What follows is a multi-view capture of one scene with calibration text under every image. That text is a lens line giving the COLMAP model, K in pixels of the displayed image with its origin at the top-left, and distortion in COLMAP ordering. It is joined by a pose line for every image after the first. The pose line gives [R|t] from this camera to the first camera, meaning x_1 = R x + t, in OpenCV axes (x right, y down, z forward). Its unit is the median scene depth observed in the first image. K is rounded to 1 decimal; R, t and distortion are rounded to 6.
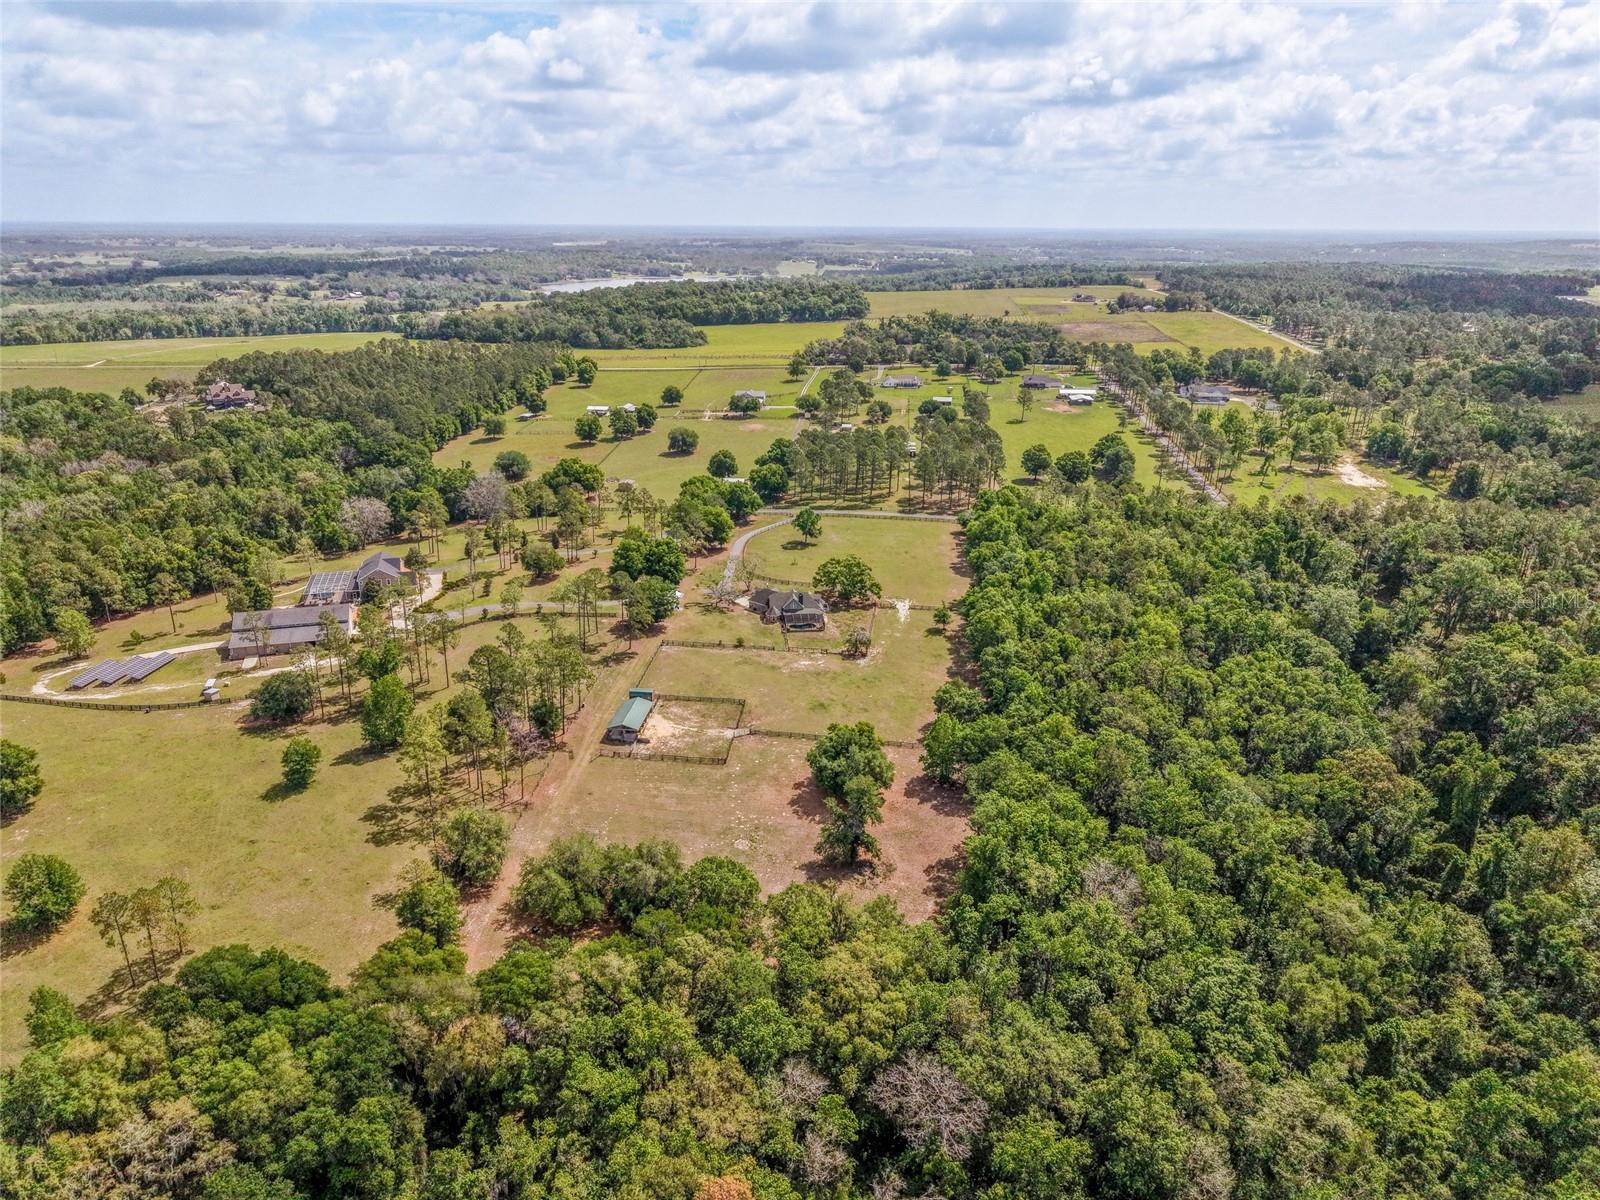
lens RADIAL K [[1098.6, 0, 800.0], [0, 1098.6, 600.0], [0, 0, 1]] dist [0.024141, -0.024263]
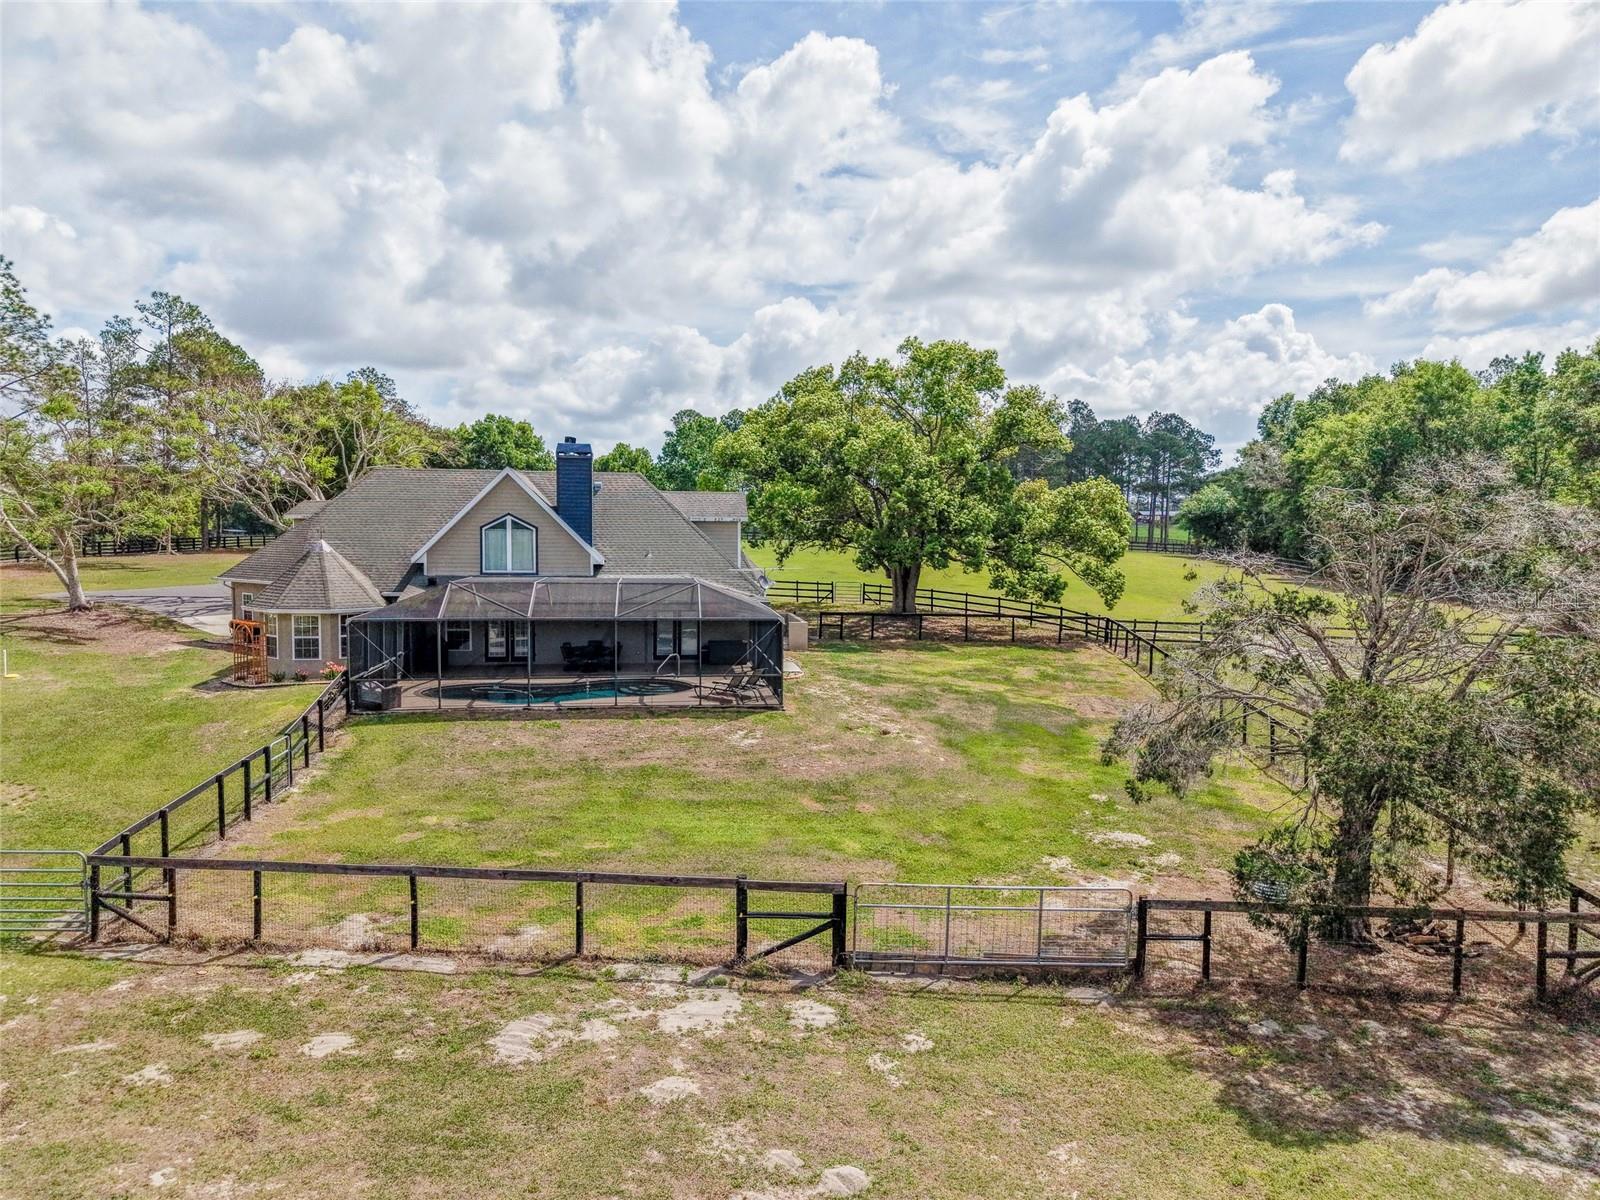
lens RADIAL K [[1098.6, 0, 800.0], [0, 1098.6, 600.0], [0, 0, 1]] dist [0.024141, -0.024263]
pose [[0.998411, -0.002143, 0.056308, 0.010945], [0.016572, 0.966255, -0.257055, 0.024725], [-0.053857, 0.257580, 0.964755, 0.521697]]
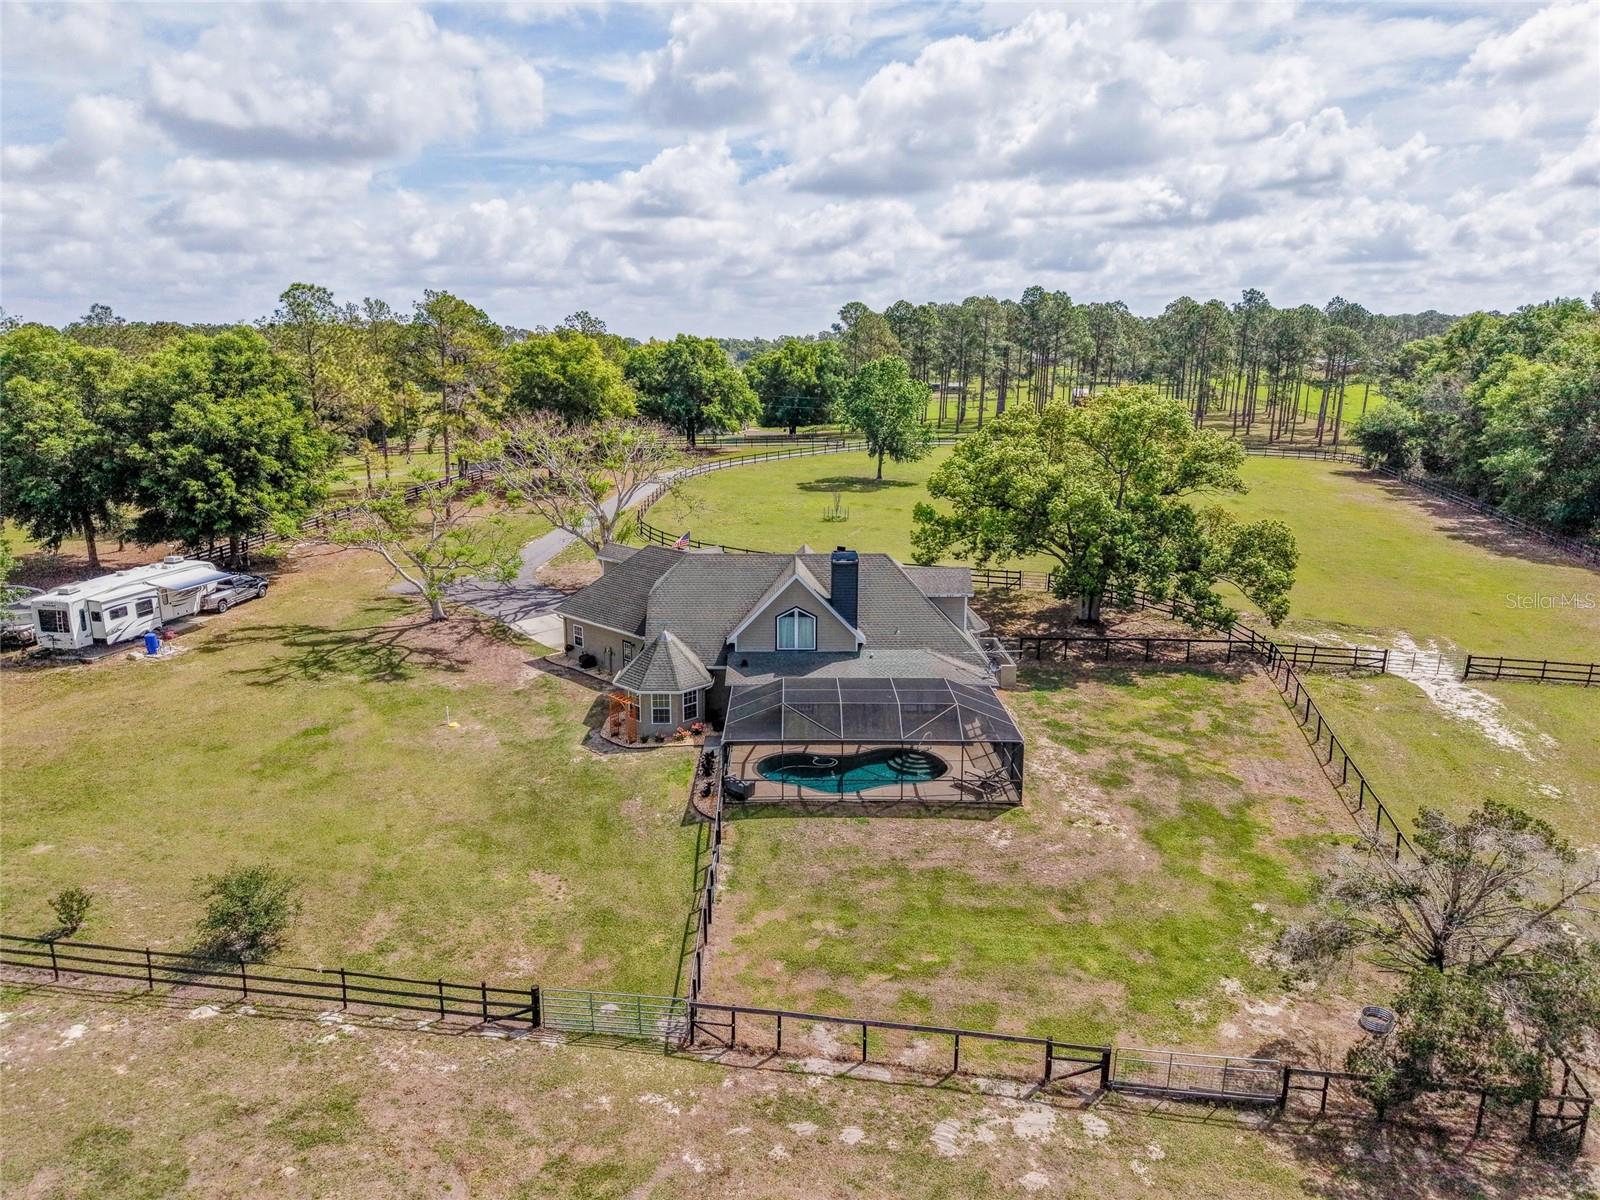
lens RADIAL K [[1098.6, 0, 800.0], [0, 1098.6, 600.0], [0, 0, 1]] dist [0.024141, -0.024263]
pose [[0.997543, 0.010571, -0.069257, 0.002914], [-0.017742, 0.994444, -0.103766, 0.009846], [0.067775, 0.104740, 0.992188, 0.498247]]
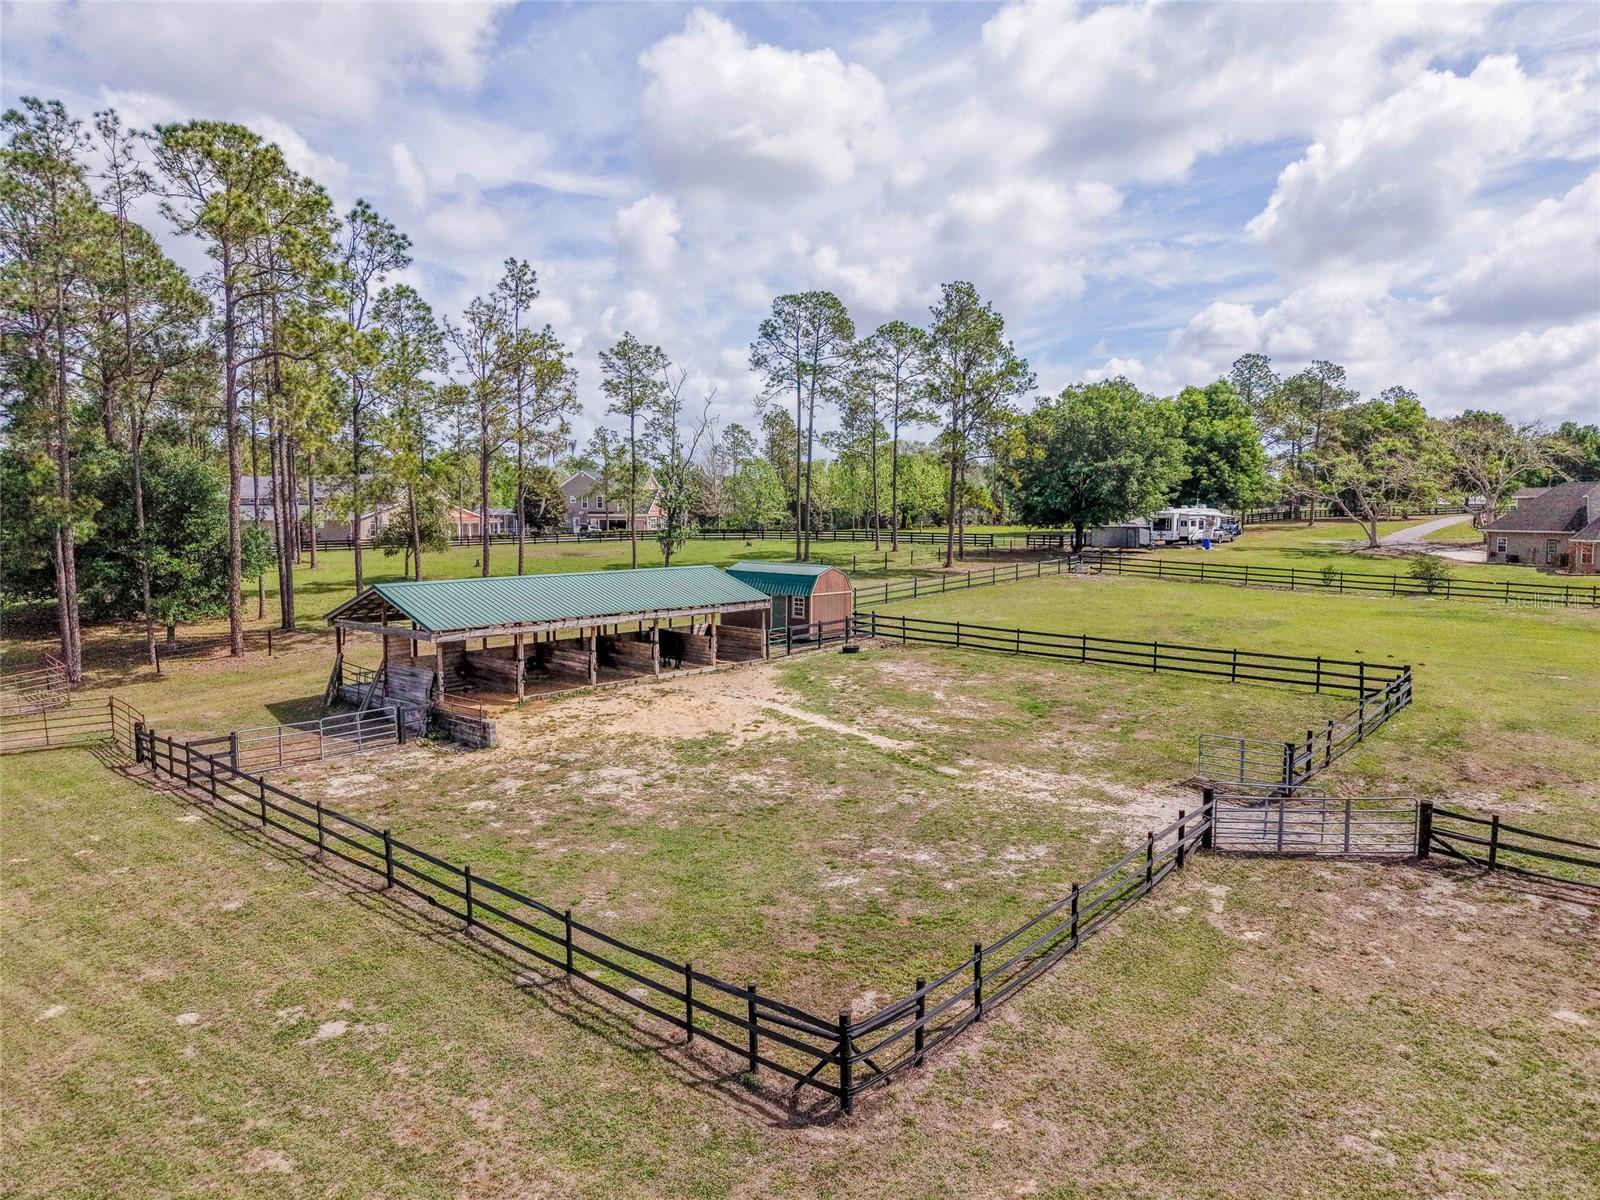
lens RADIAL K [[1098.6, 0, 800.0], [0, 1098.6, 600.0], [0, 0, 1]] dist [0.024141, -0.024263]
pose [[0.820121, 0.037544, -0.570958, -0.017357], [-0.177904, 0.965120, -0.192078, 0.058123], [0.543831, 0.259103, 0.798194, 0.424188]]
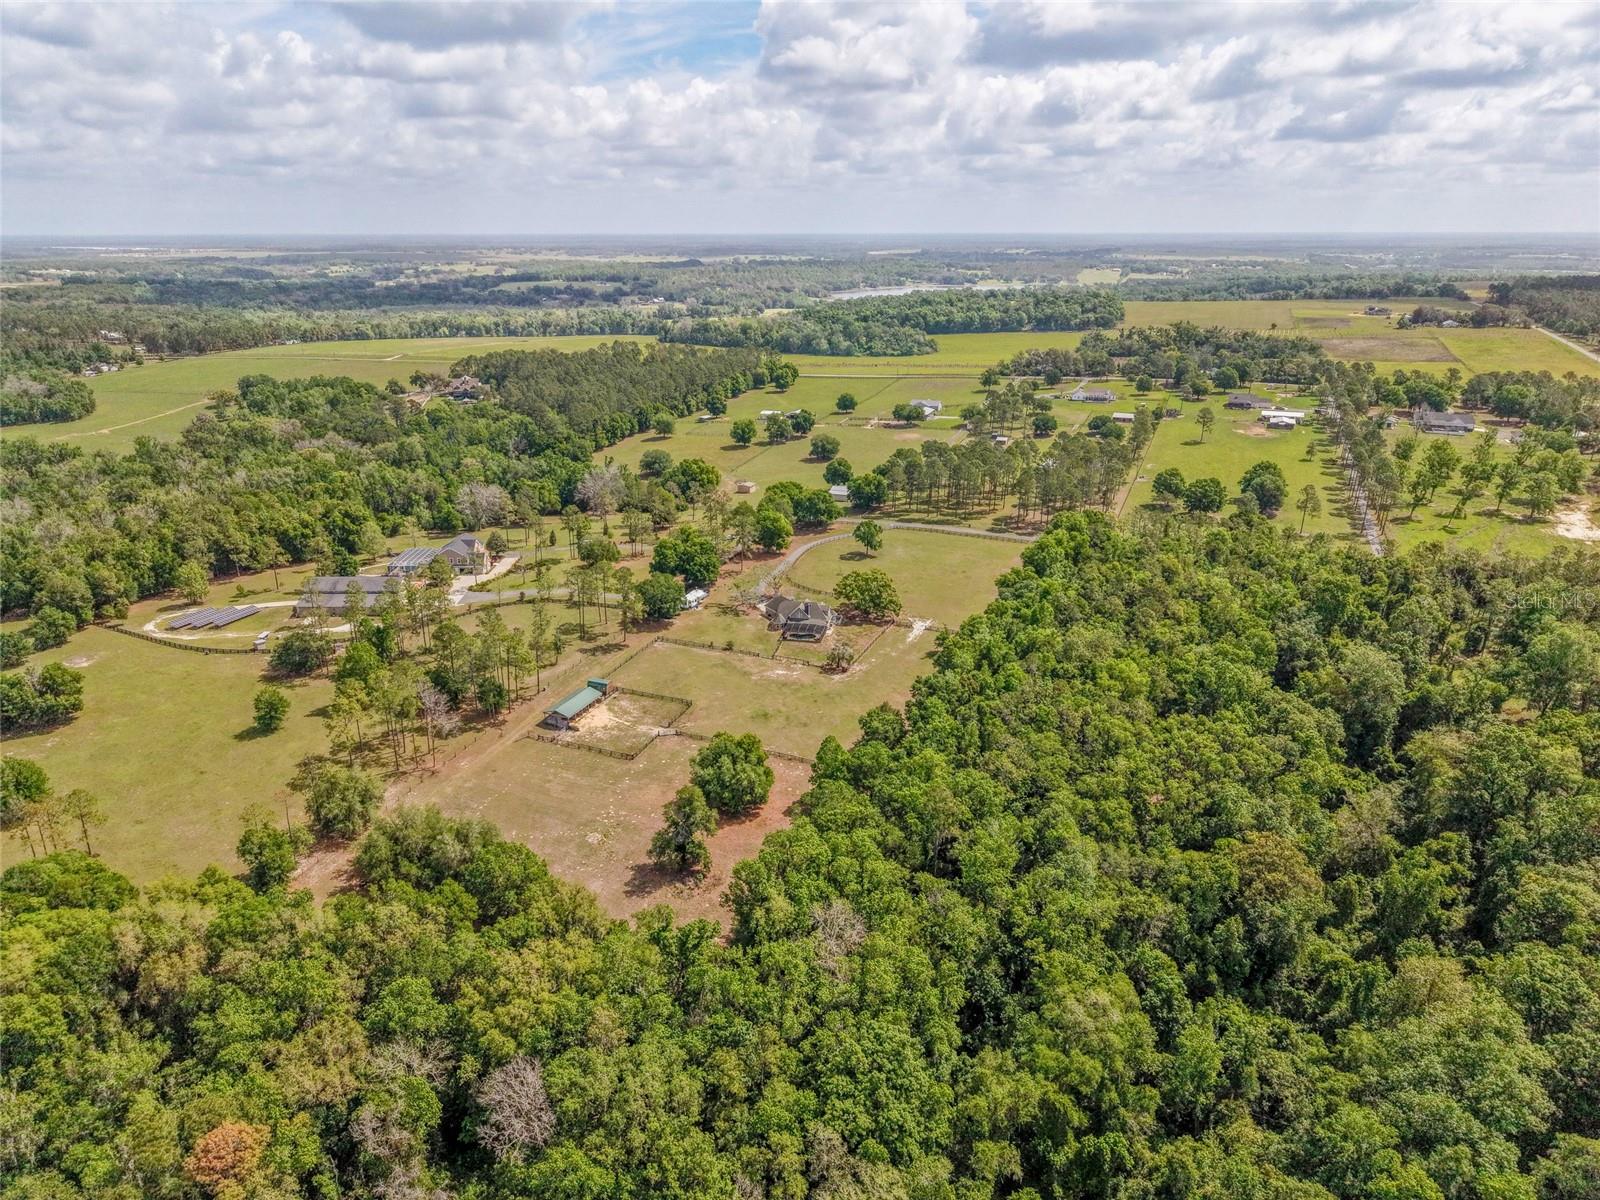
lens RADIAL K [[1098.6, 0, 800.0], [0, 1098.6, 600.0], [0, 0, 1]] dist [0.024141, -0.024263]
pose [[0.957087, 0.085622, -0.276865, 0.158147], [-0.087508, 0.996148, 0.005558, -0.008178], [0.276274, 0.018908, 0.960893, 0.025569]]
